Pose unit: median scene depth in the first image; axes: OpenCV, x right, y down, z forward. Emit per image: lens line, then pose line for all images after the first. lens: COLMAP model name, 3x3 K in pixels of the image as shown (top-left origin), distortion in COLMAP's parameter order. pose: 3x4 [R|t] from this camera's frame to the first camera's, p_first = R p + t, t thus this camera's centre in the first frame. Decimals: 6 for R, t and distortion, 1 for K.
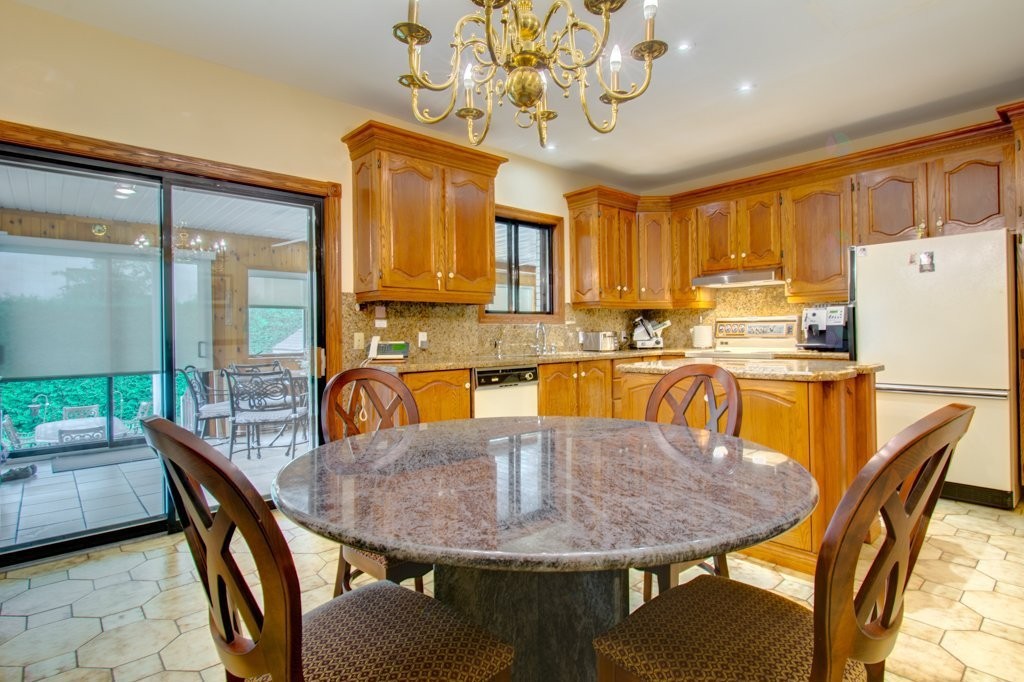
lens RADIAL K [[515.1, 0, 516.2], [0, 515.1, 334.4], [0, 0, 1]] dist [-0.002260, -0.000706]
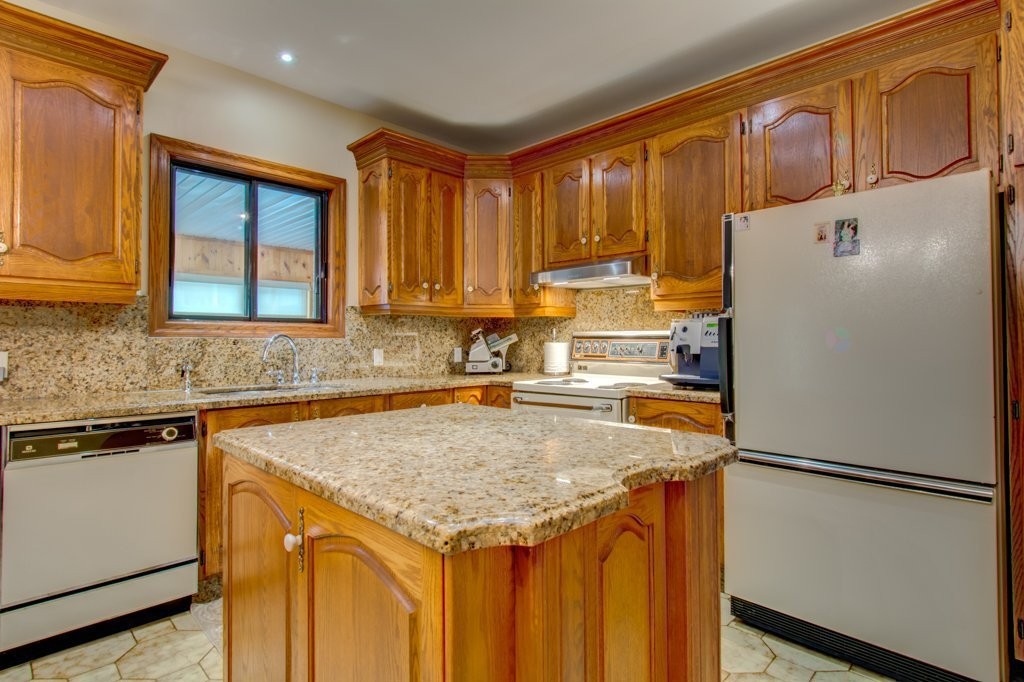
lens RADIAL K [[515.1, 0, 516.2], [0, 515.1, 334.4], [0, 0, 1]] dist [-0.002260, -0.000706]
pose [[0.997679, 0.012788, 0.066880, 0.294210], [-0.011784, 0.999812, -0.015378, -0.017970], [-0.067064, 0.014554, 0.997643, 0.342016]]
